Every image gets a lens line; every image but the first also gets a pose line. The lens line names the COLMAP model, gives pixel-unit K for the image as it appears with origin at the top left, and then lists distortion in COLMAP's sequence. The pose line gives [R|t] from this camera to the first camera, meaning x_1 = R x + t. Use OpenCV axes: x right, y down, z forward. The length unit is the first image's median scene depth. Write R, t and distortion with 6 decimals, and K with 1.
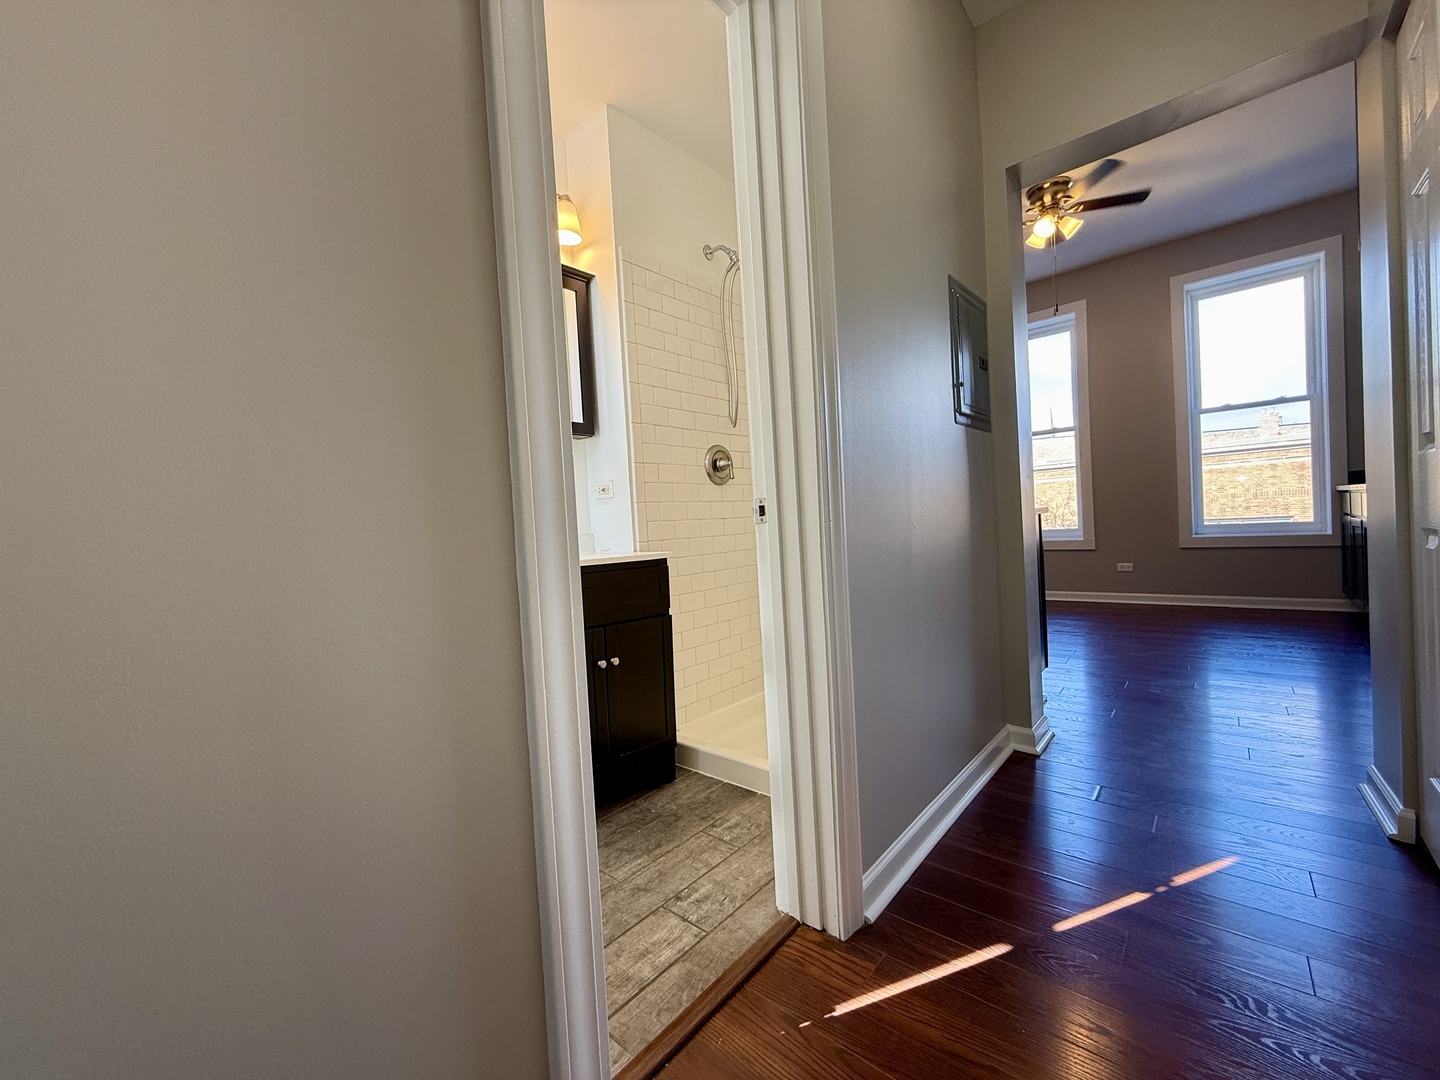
lens RADIAL K [[574.7, 0, 716.3], [0, 574.7, 540.1], [0, 0, 1]] dist [-0.001107, -0.000096]
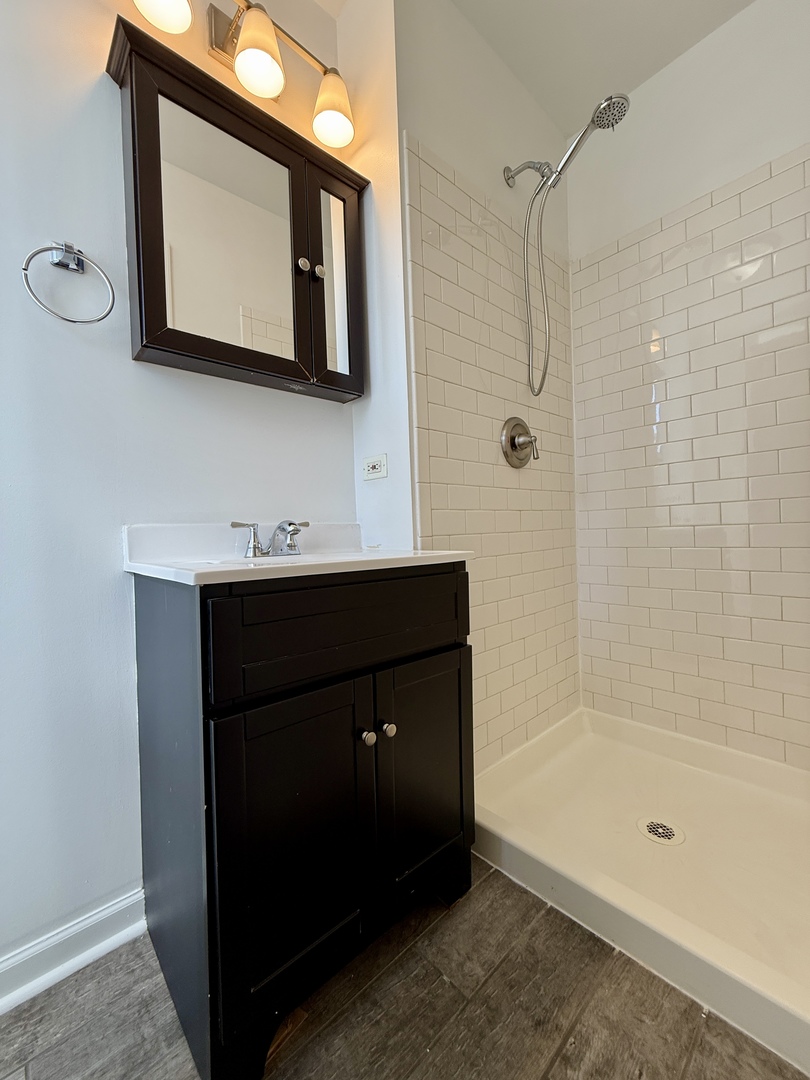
lens RADIAL K [[431.0, 0, 405.0], [0, 431.0, 540.0], [0, 0, 1]] dist [-0.001107, -0.000096]
pose [[0.994143, 0.022721, -0.105658, -0.094270], [-0.022871, 0.999738, -0.000204, 0.008304], [0.105625, 0.002619, 0.994403, 0.443255]]
